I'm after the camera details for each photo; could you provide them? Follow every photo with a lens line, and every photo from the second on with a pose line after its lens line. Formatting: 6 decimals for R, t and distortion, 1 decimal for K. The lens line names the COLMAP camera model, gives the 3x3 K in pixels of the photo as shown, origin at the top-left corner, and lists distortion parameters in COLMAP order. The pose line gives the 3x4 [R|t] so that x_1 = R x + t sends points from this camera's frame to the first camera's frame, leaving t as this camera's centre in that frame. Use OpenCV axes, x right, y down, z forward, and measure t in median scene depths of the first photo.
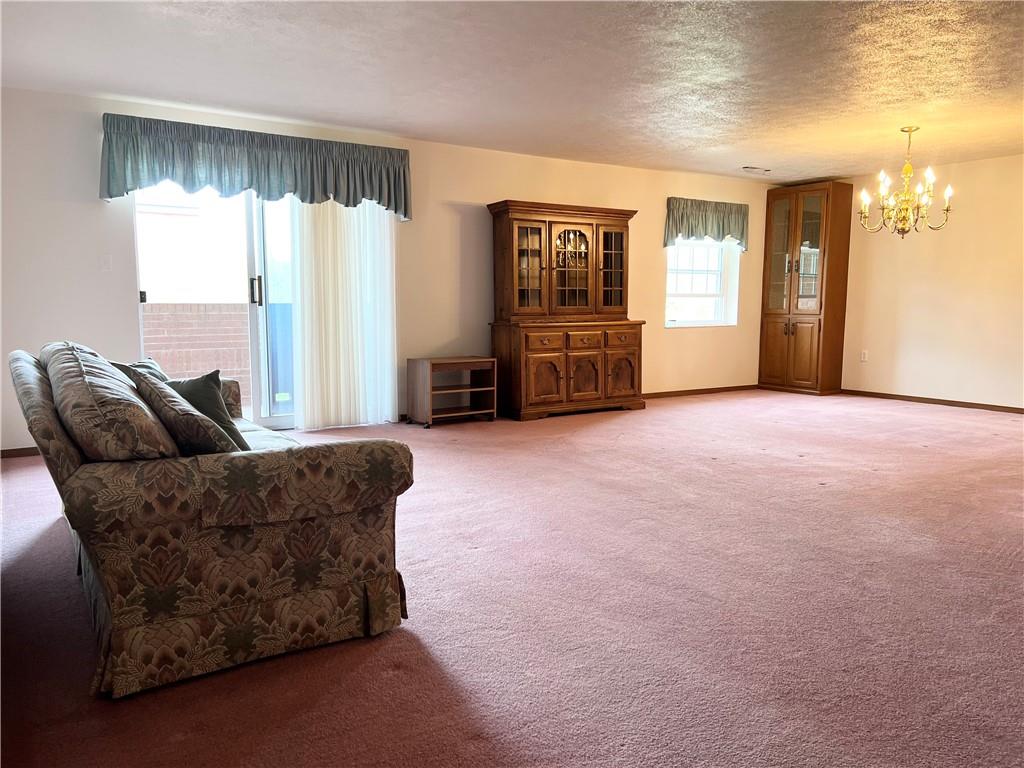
lens RADIAL K [[835.8, 0, 514.9], [0, 835.8, 401.0], [0, 0, 1]] dist [0.062163, -0.066433]
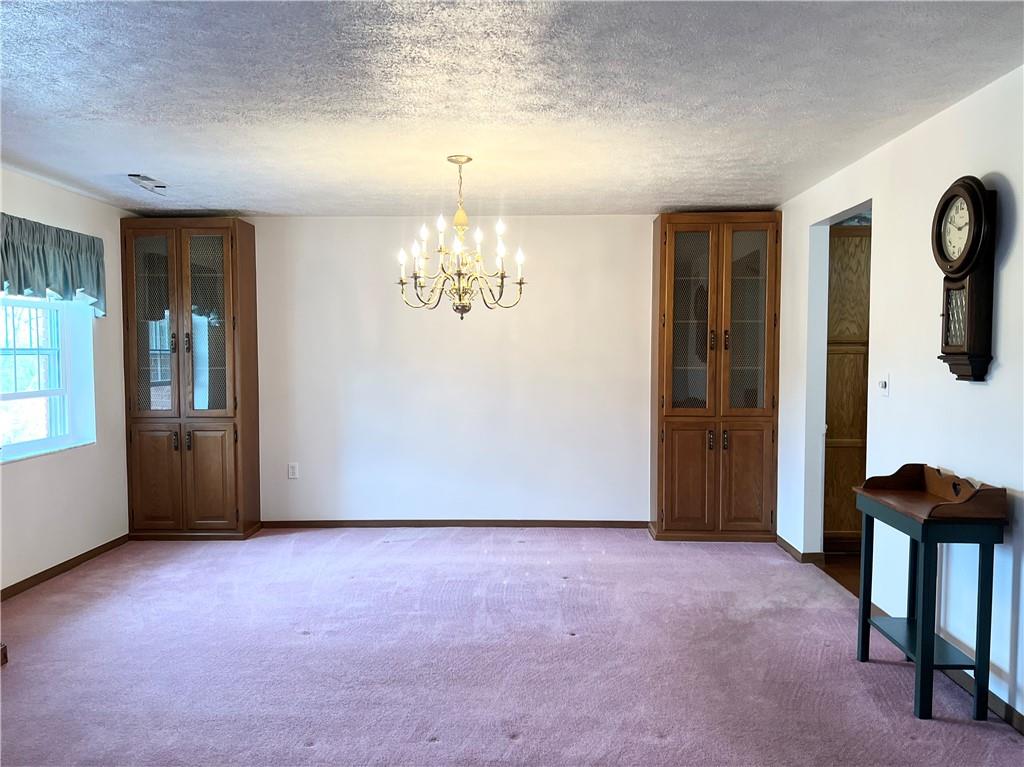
lens RADIAL K [[835.8, 0, 514.9], [0, 835.8, 400.5], [0, 0, 1]] dist [0.062163, -0.066433]
pose [[0.580016, -0.054608, 0.812773, -0.043394], [0.099606, 0.995018, -0.004229, -0.089845], [-0.808492, 0.083410, 0.582566, 0.432609]]
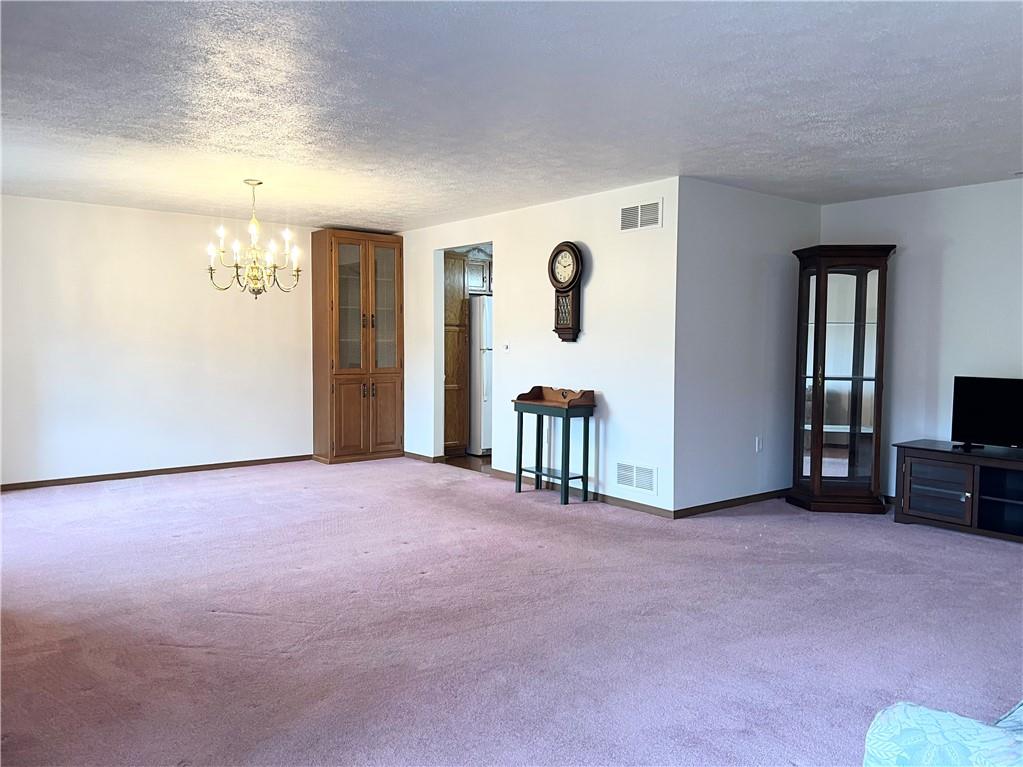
lens RADIAL K [[835.0, 0, 514.4], [0, 835.0, 400.5], [0, 0, 1]] dist [0.062163, -0.066433]
pose [[-0.126139, -0.072346, 0.989371, -0.355497], [0.109081, 0.990278, 0.086320, -0.097766], [-0.985997, 0.118810, -0.117021, 0.623428]]
